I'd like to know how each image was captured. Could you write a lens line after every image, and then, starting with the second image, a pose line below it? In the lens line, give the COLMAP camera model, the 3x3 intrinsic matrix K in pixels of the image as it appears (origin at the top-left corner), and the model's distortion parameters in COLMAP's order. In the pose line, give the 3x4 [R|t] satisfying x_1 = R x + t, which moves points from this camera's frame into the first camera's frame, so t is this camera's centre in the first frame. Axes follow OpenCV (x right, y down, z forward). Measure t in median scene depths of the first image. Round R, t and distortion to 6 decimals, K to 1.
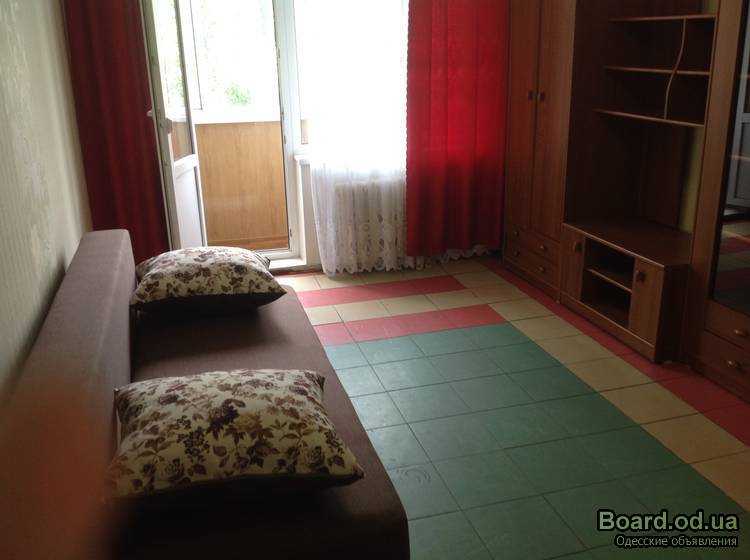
lens RADIAL K [[697.9, 0, 375.0], [0, 697.9, 280.0], [0, 0, 1]] dist [0.153047, -0.296542]
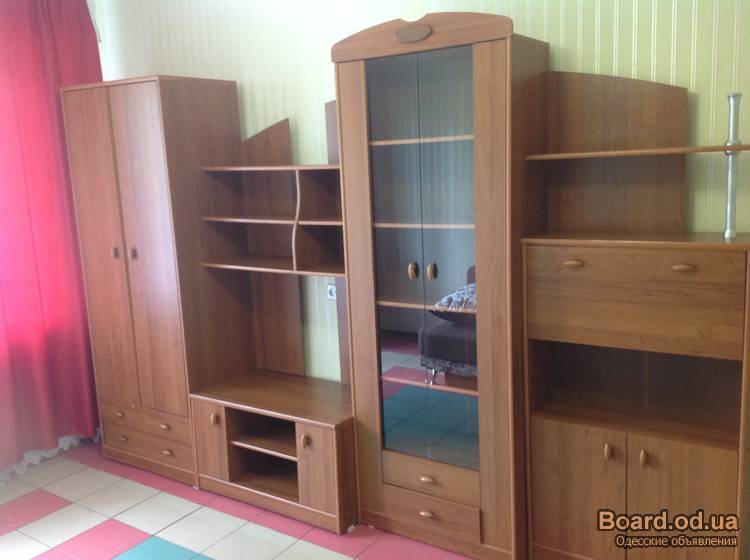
lens RADIAL K [[697.9, 0, 375.0], [0, 697.9, 280.0], [0, 0, 1]] dist [0.153047, -0.296542]
pose [[0.772586, -0.112254, 0.624908, -0.083092], [0.225679, 0.968523, -0.105033, -0.079632], [-0.593447, 0.222176, 0.773601, 0.188440]]
